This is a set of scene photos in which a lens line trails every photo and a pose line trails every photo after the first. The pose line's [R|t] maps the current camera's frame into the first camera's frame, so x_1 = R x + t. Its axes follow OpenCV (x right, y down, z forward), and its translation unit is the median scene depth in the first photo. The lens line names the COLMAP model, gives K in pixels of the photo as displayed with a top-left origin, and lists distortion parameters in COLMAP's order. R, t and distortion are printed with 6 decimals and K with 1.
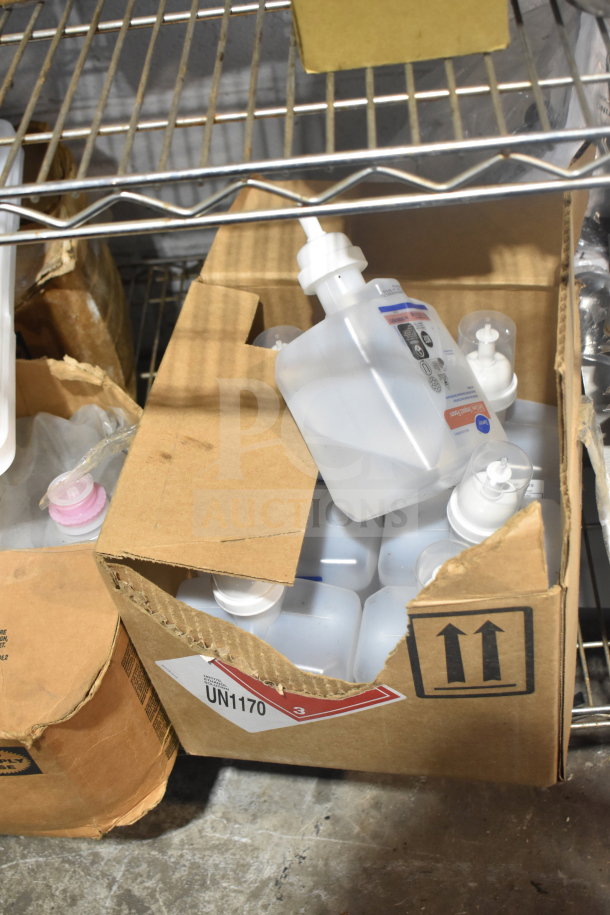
lens RADIAL K [[1101.6, 0, 305.0], [0, 1101.6, 457.5], [0, 0, 1]] dist [-0.054401, 0.001909]
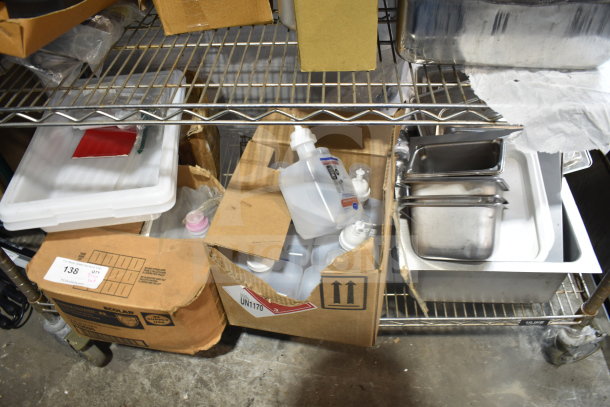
lens RADIAL K [[481.6, 0, 305.0], [0, 481.6, 203.5], [0, 0, 1]] dist [-0.106827, 0.033090]
pose [[0.994942, 0.088085, 0.048288, -0.013638], [-0.087109, 0.995957, -0.021950, -0.001151], [-0.050027, 0.017633, 0.998592, -0.135826]]
